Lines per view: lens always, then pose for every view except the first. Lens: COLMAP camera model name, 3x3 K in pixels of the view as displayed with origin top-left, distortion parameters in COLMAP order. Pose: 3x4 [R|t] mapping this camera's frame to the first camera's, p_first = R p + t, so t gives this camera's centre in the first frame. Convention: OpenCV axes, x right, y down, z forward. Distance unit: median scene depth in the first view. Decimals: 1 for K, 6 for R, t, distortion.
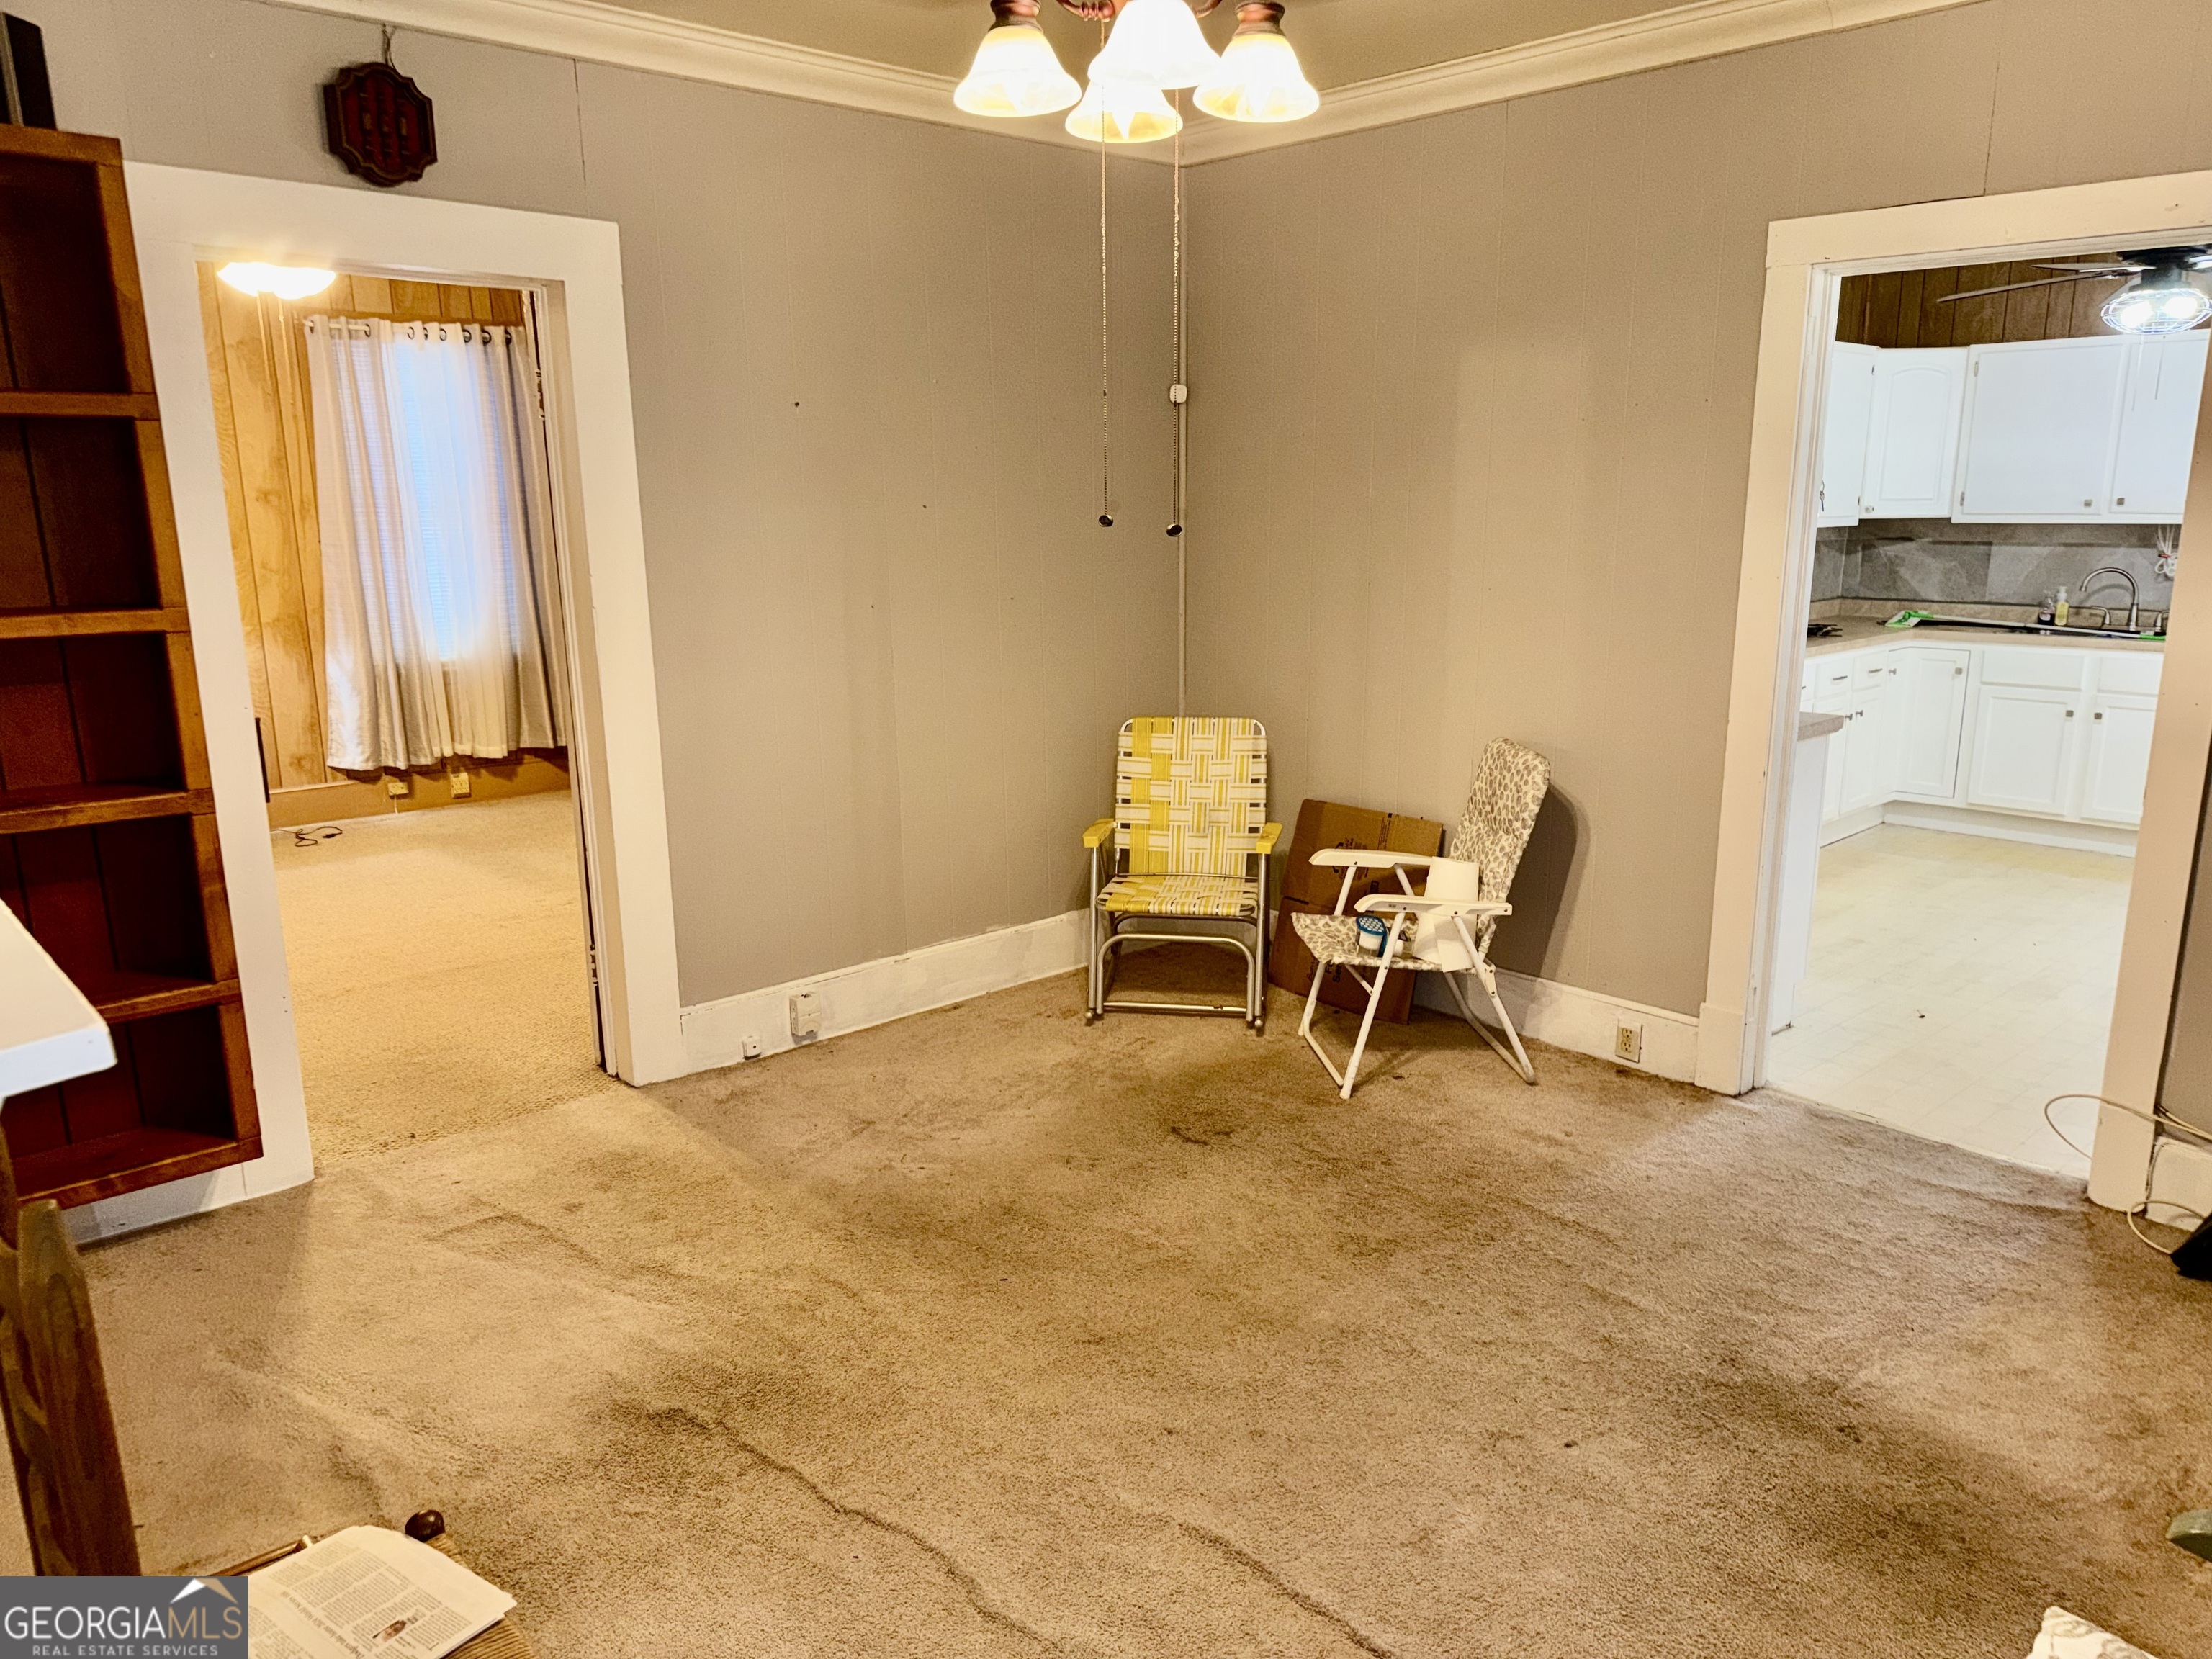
lens RADIAL K [[1554.7, 0, 1104.9], [0, 1554.7, 845.7], [0, 0, 1]] dist [0.002474, 0.000539]
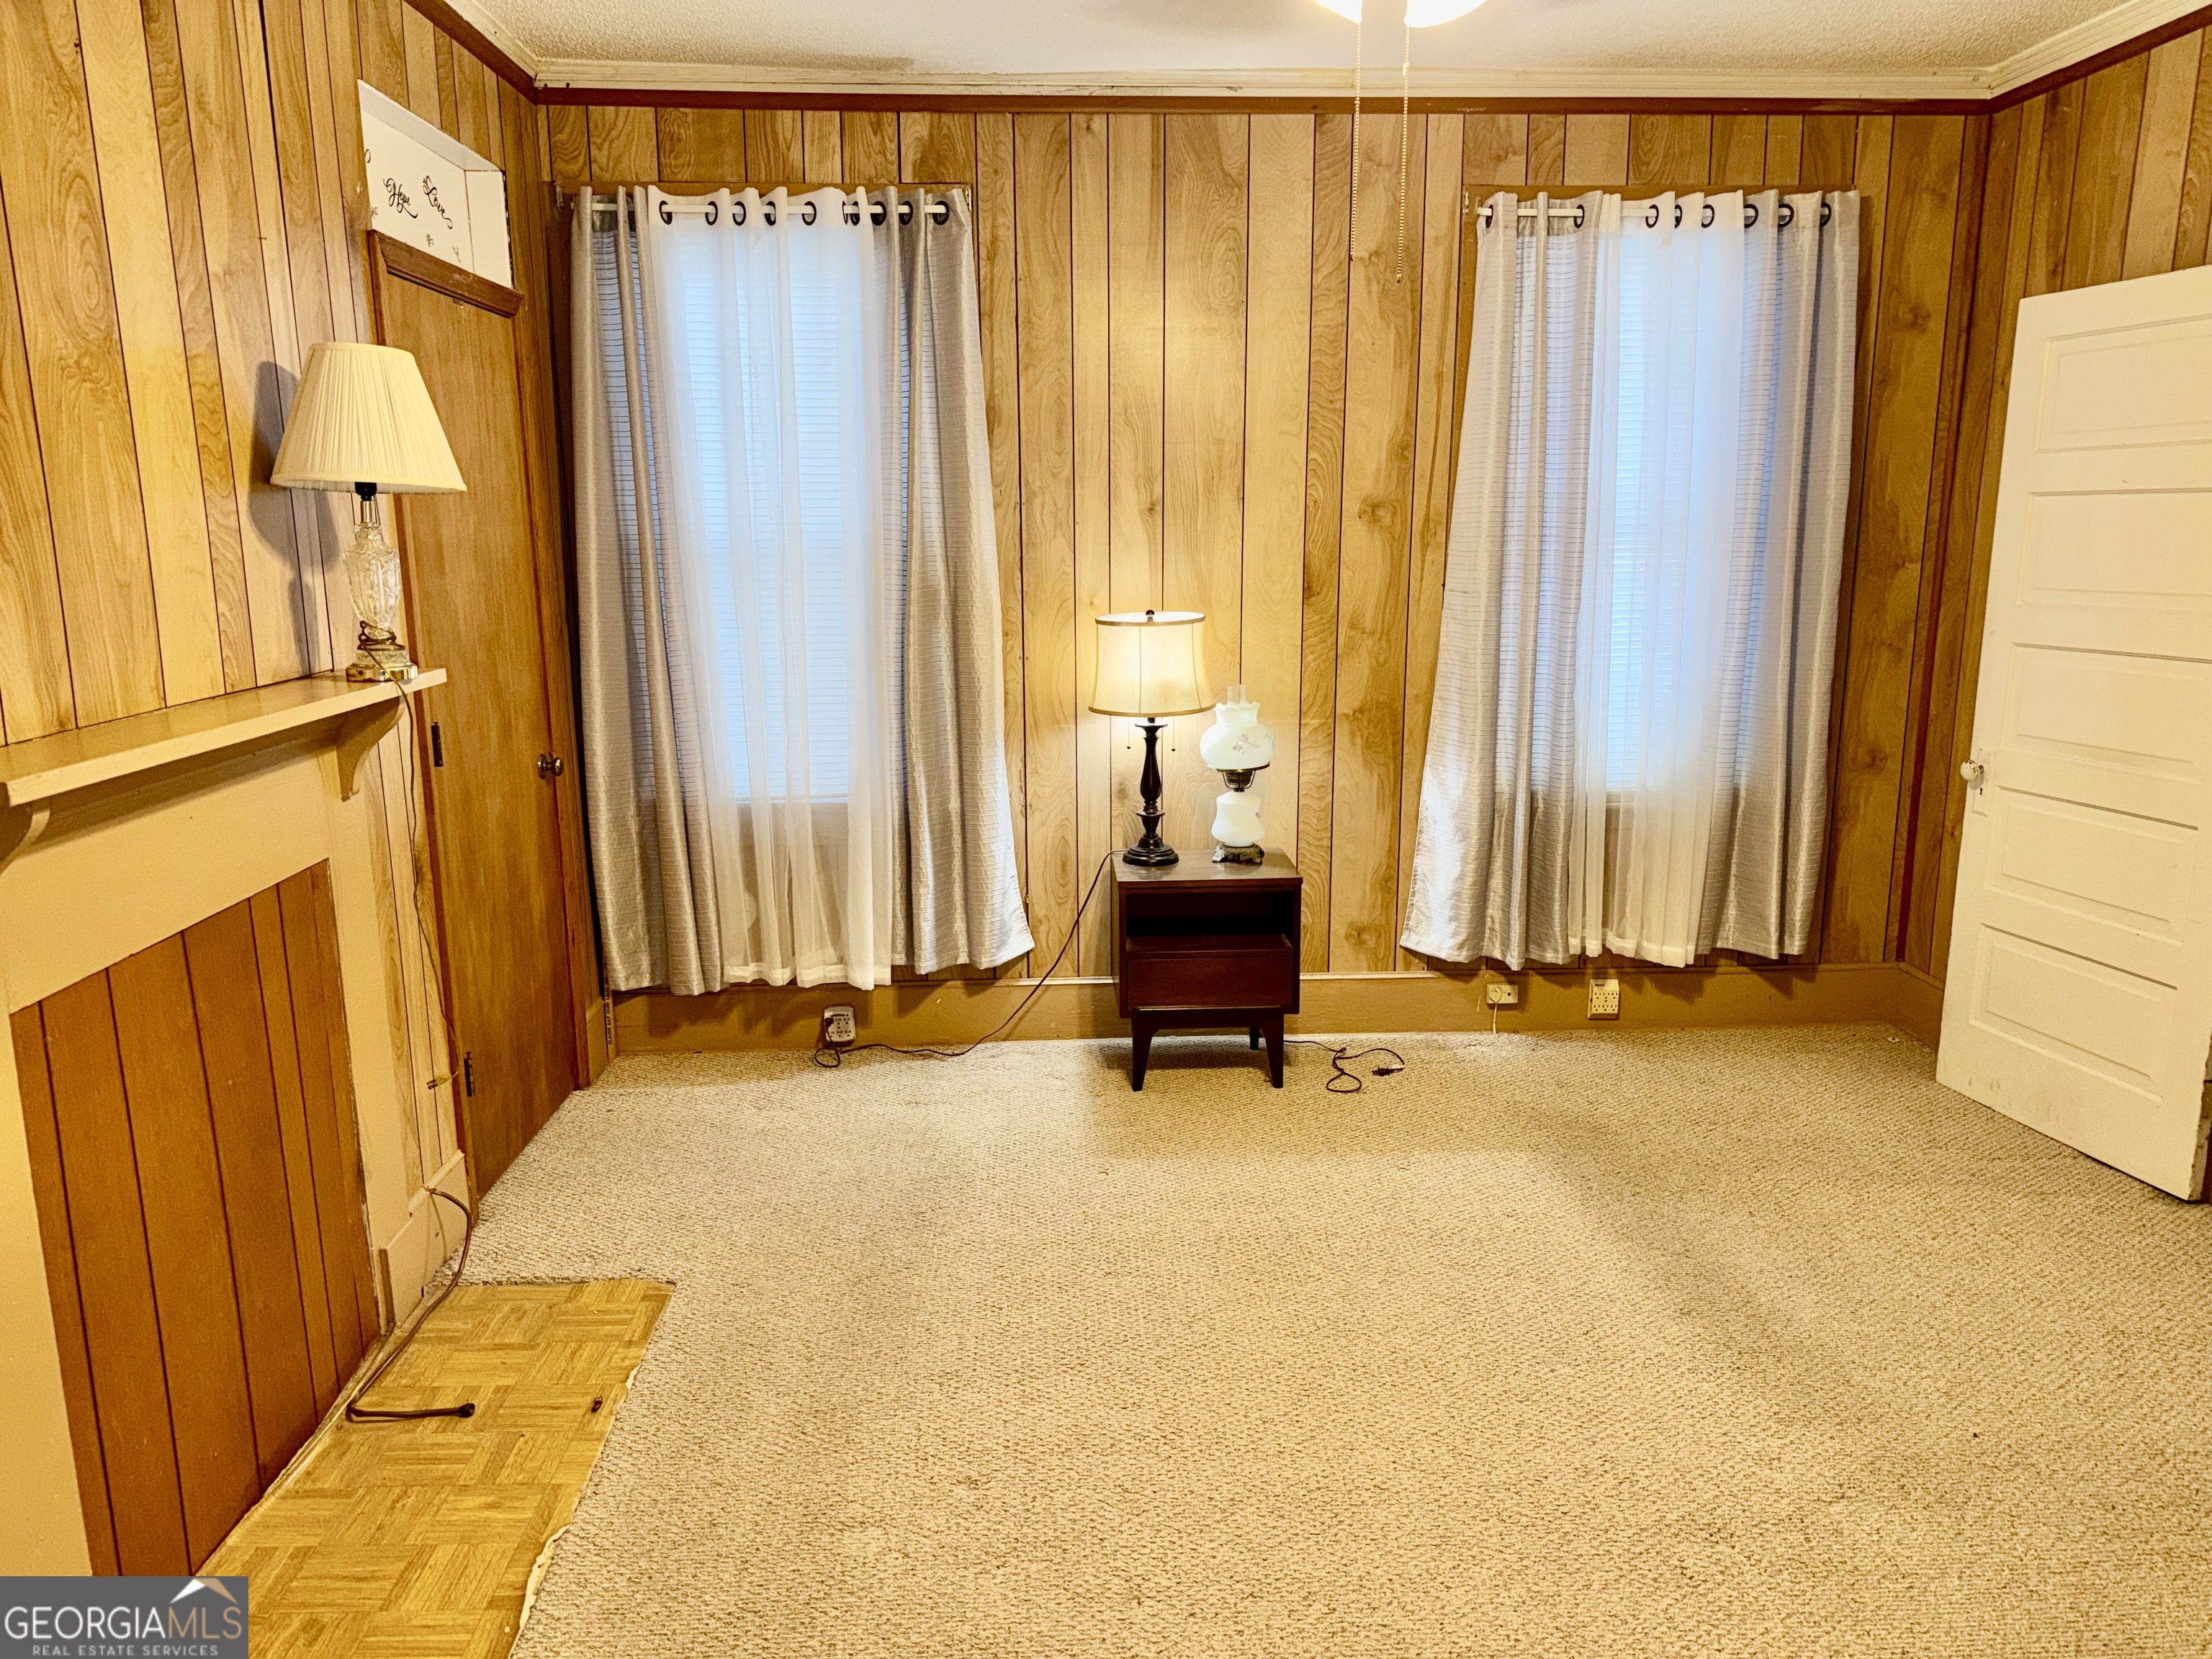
lens RADIAL K [[1509.0, 0, 1106.0], [0, 1509.0, 829.5], [0, 0, 1]] dist [0.164911, -0.300969]
pose [[0.765447, 0.135601, -0.629050, -0.215707], [-0.143547, 0.988894, 0.038498, -0.103591], [0.627284, 0.060830, 0.776411, 0.455311]]
